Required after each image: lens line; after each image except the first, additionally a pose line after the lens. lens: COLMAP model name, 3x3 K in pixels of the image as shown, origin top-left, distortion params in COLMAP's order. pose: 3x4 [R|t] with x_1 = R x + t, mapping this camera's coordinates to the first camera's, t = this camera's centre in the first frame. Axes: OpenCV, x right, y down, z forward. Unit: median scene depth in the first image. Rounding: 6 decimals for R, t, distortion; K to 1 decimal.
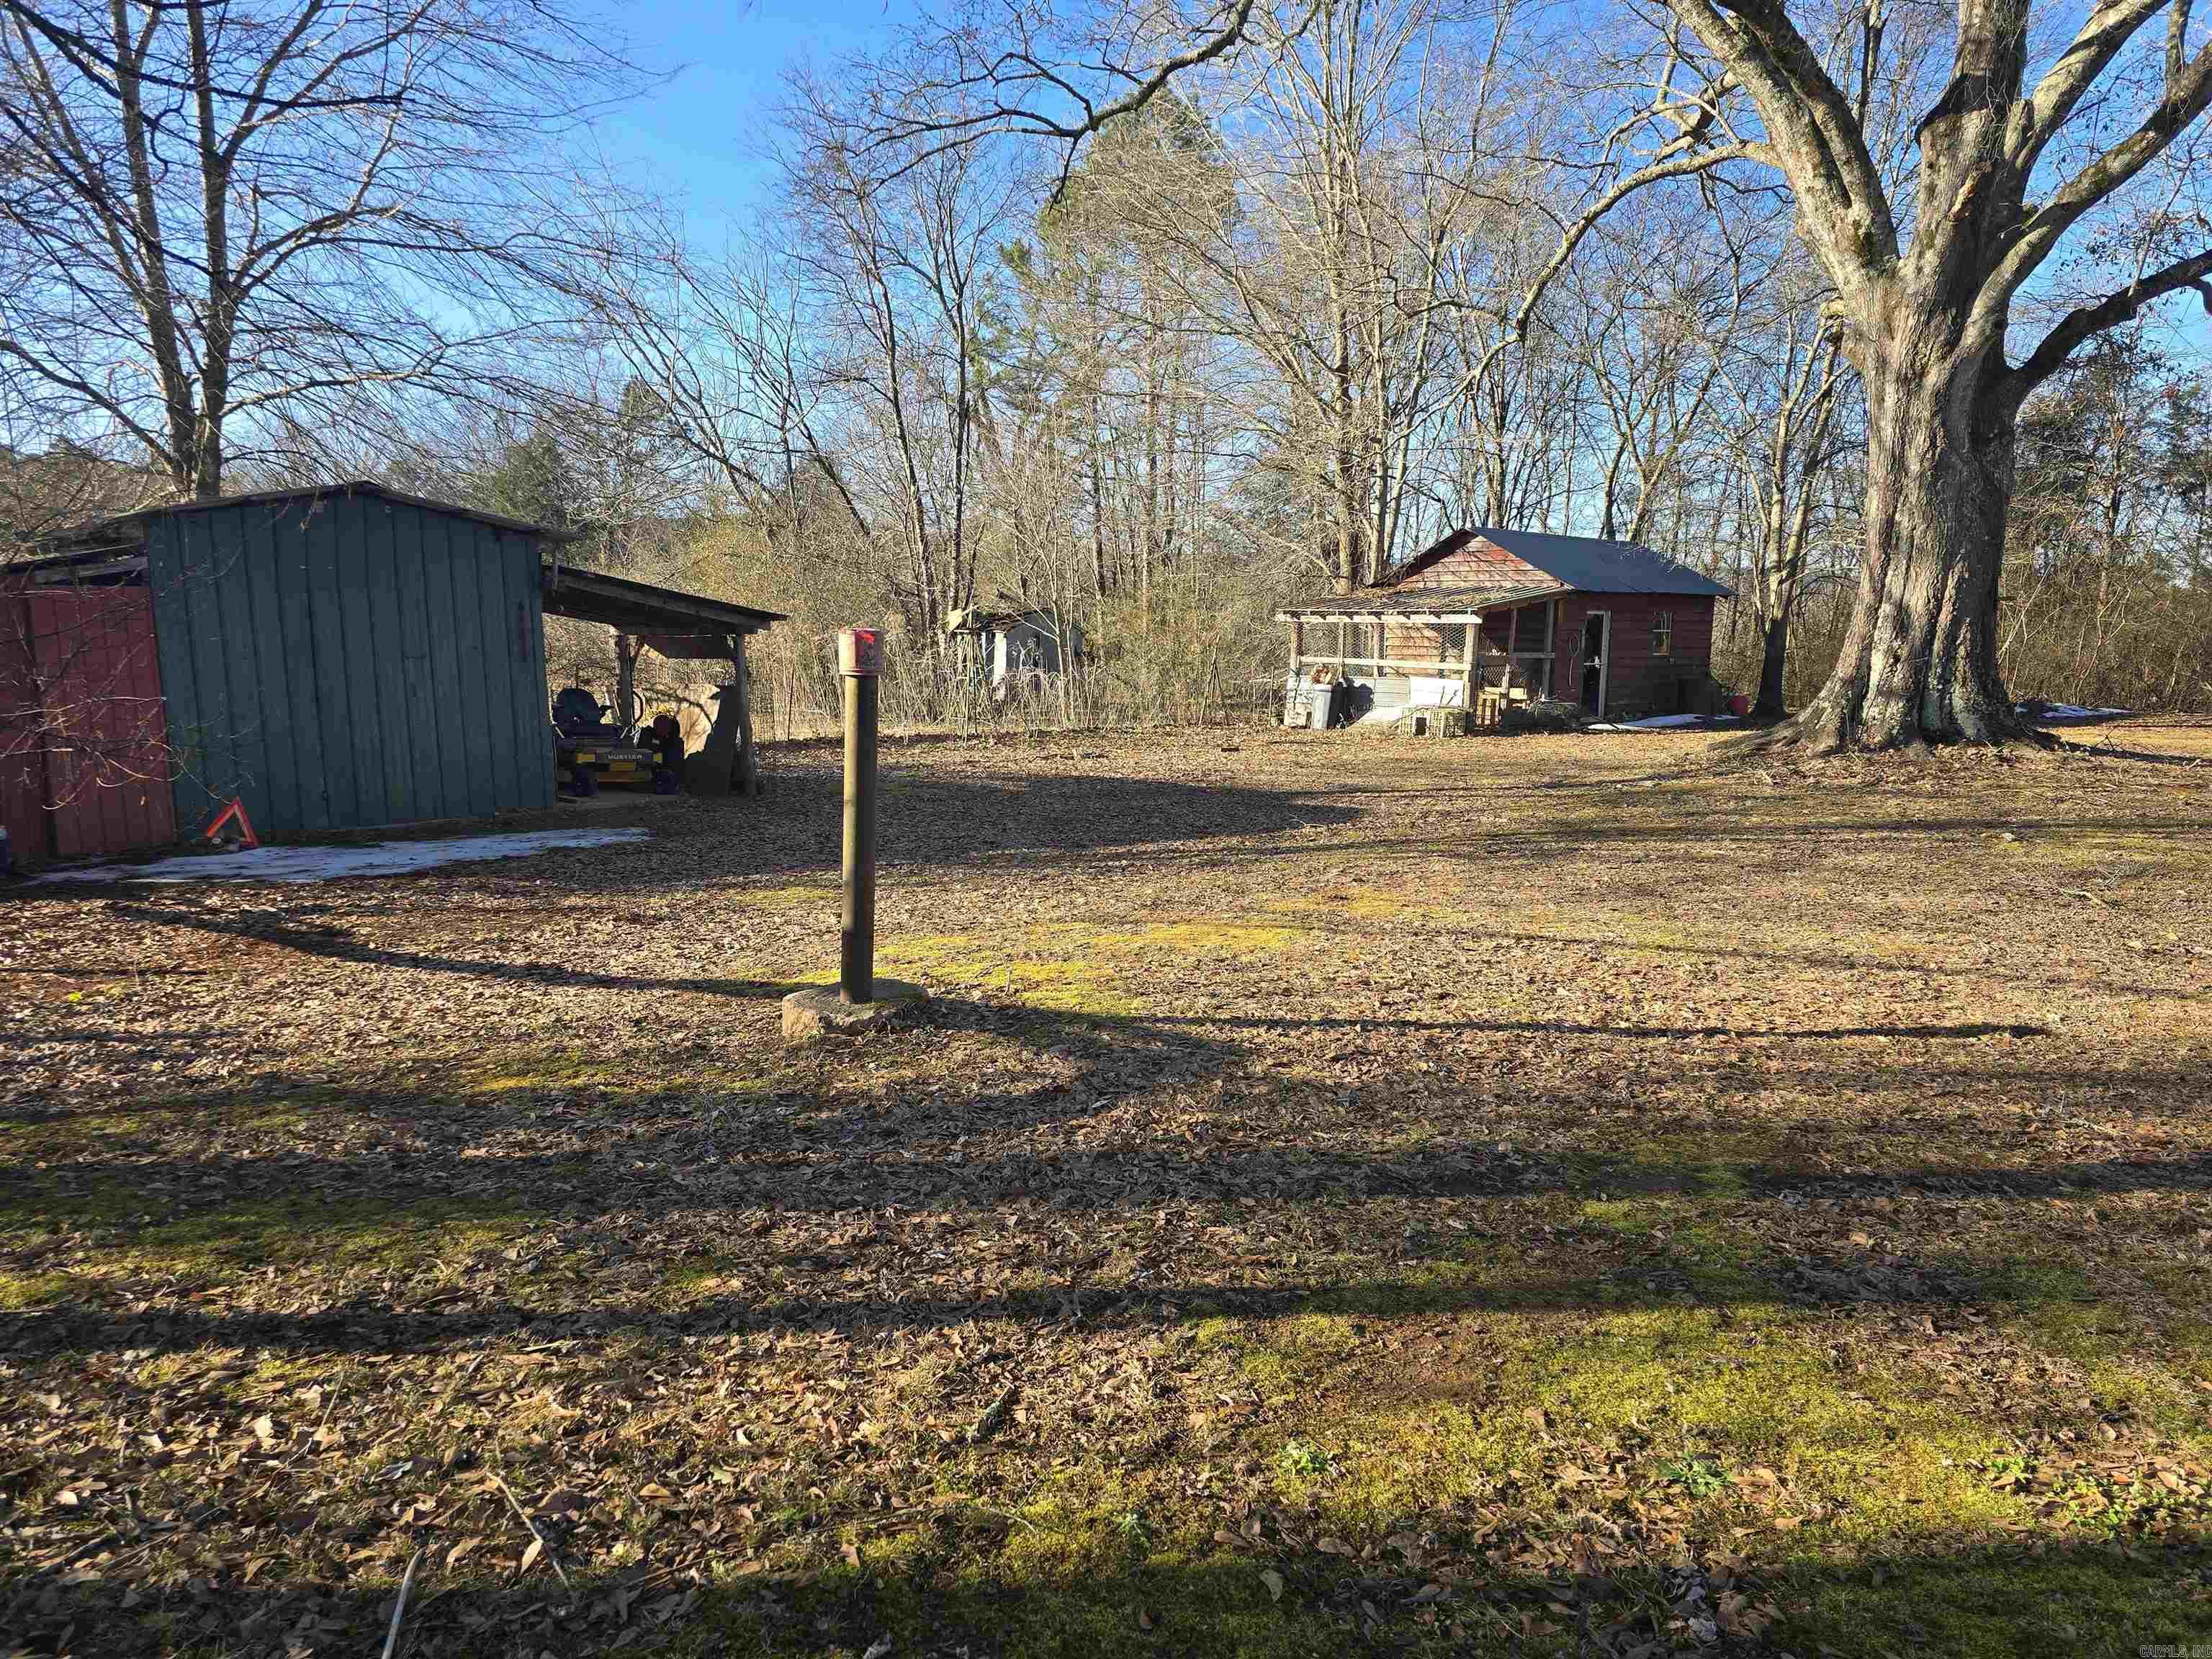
lens RADIAL K [[1490.4, 0, 1136.9], [0, 1490.4, 827.9], [0, 0, 1]] dist [0.068691, -0.062802]
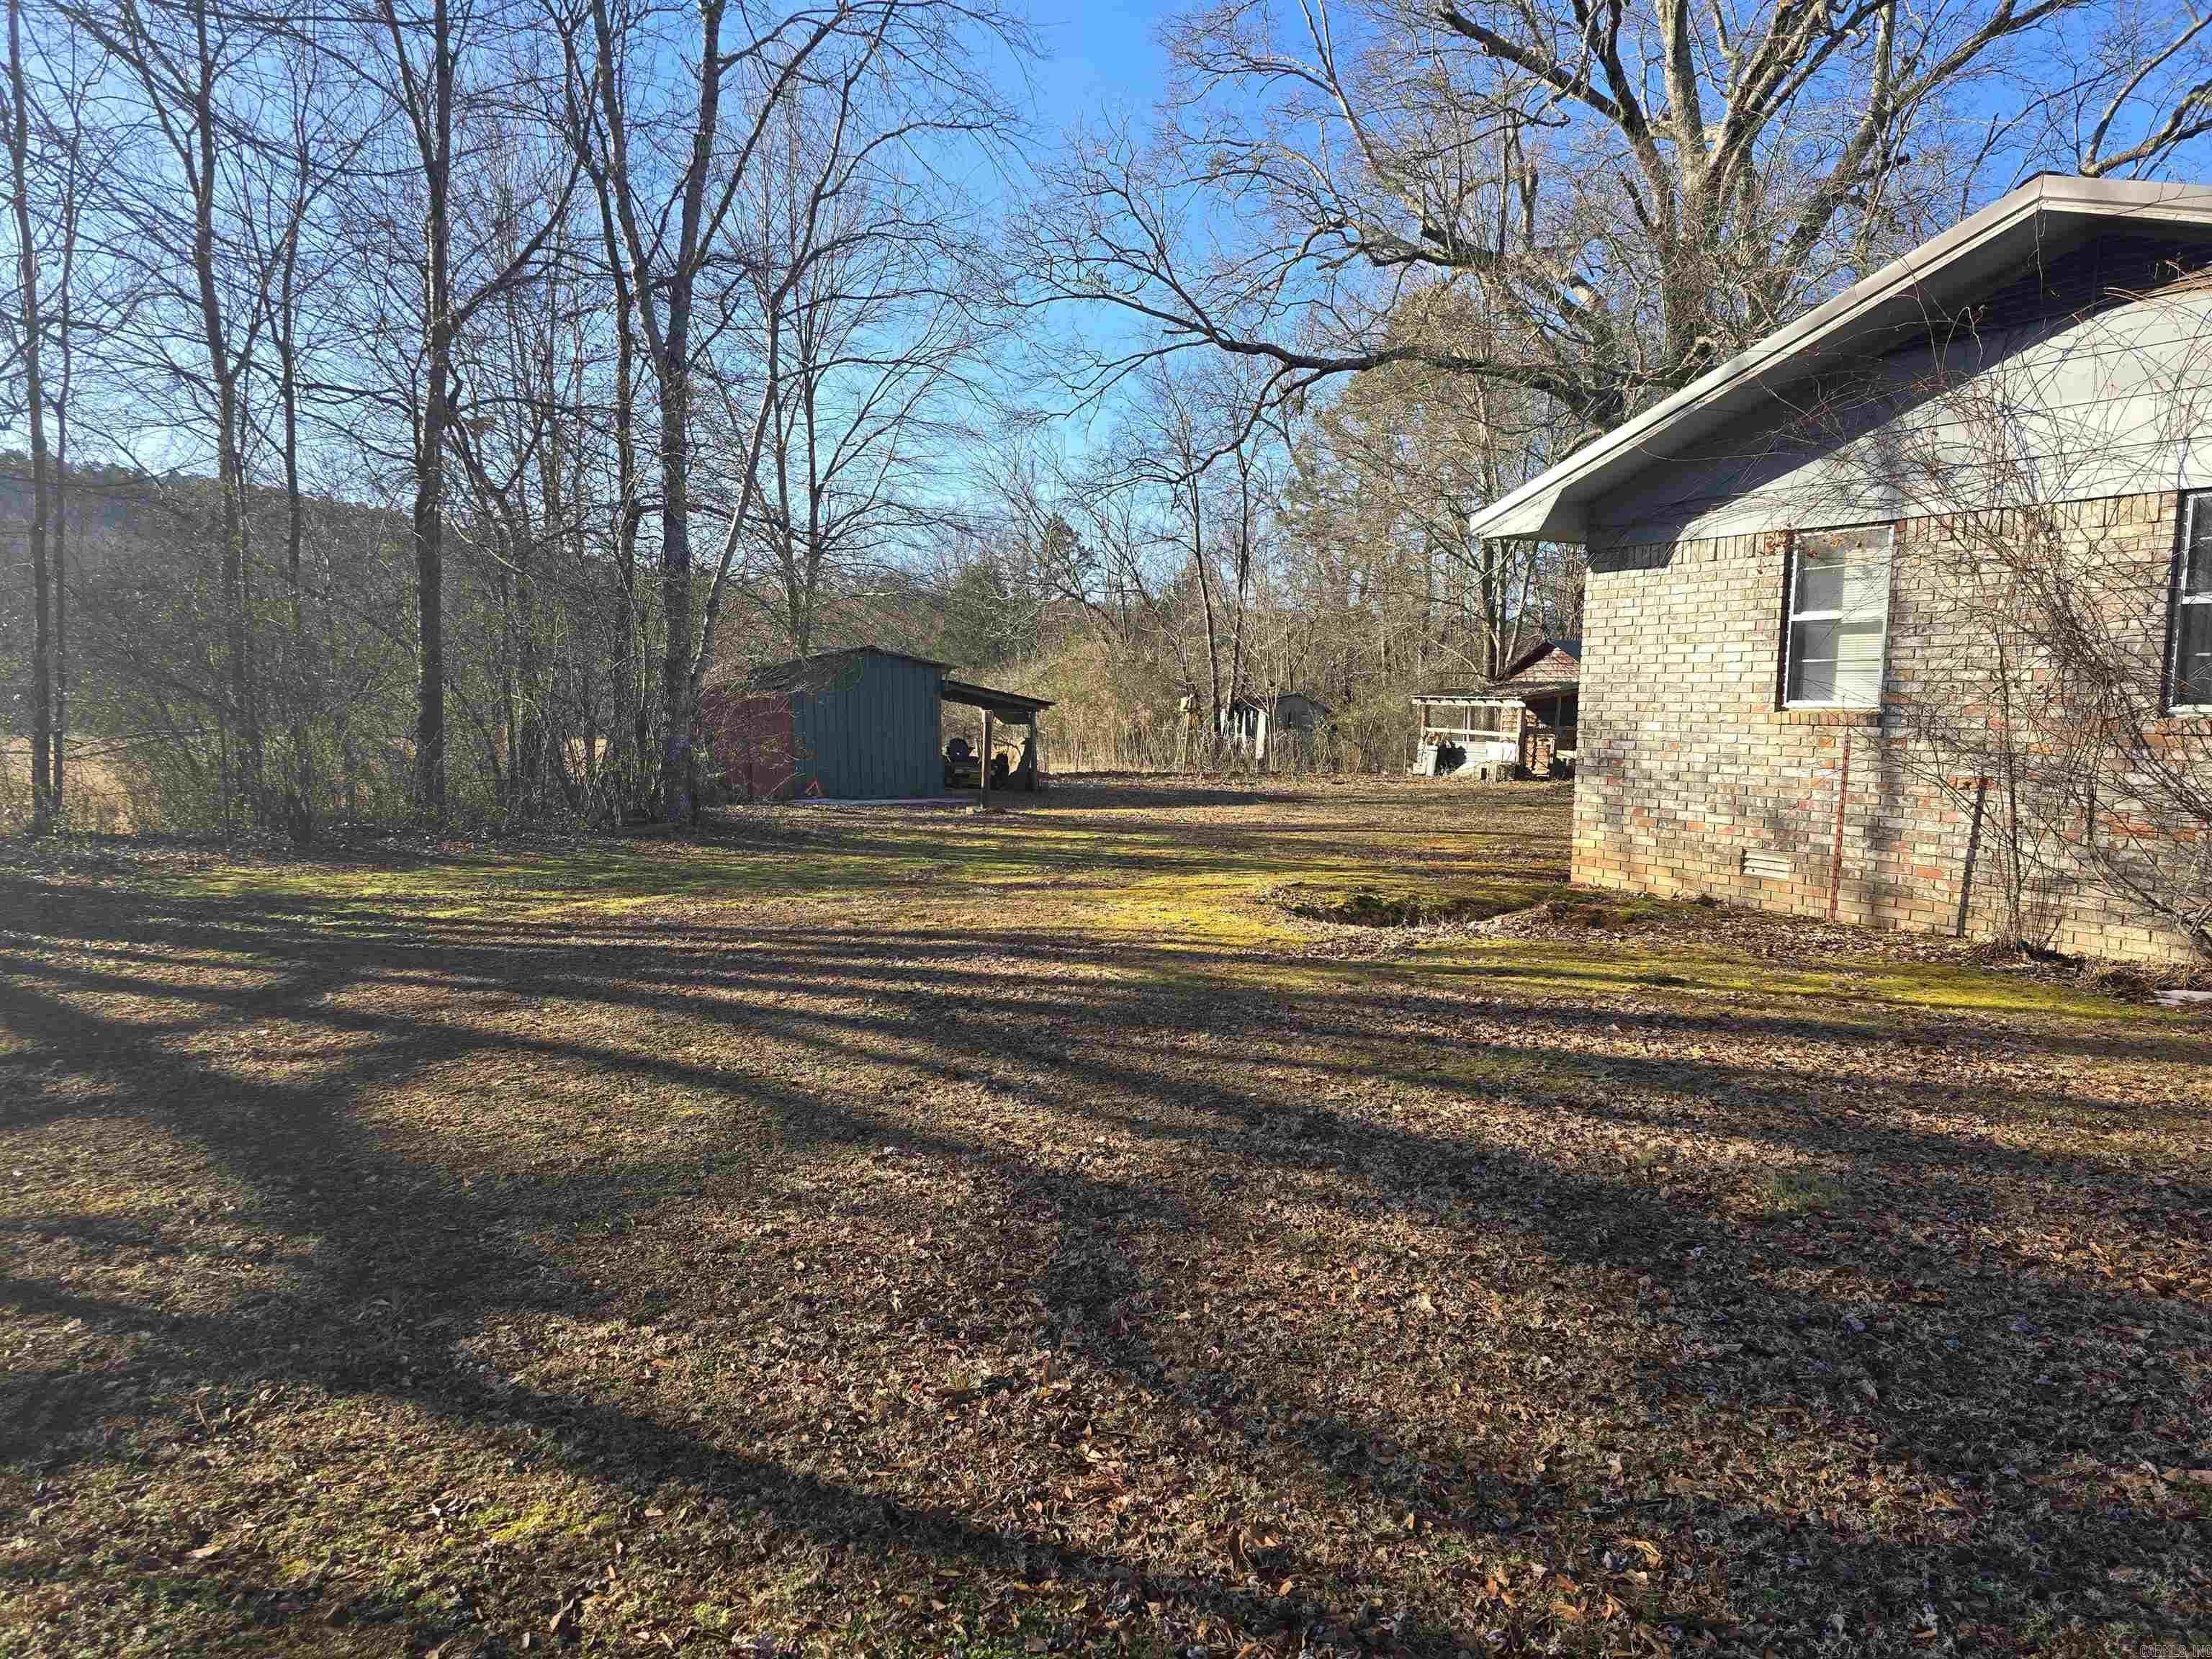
lens RADIAL K [[1490.4, 0, 1112.7], [0, 1490.4, 831.7], [0, 0, 1]] dist [0.068691, -0.062802]
pose [[0.956817, 0.025741, -0.289548, 1.102103], [-0.040328, 0.998194, -0.044523, 0.304297], [0.287879, 0.054277, 0.956127, -2.300266]]
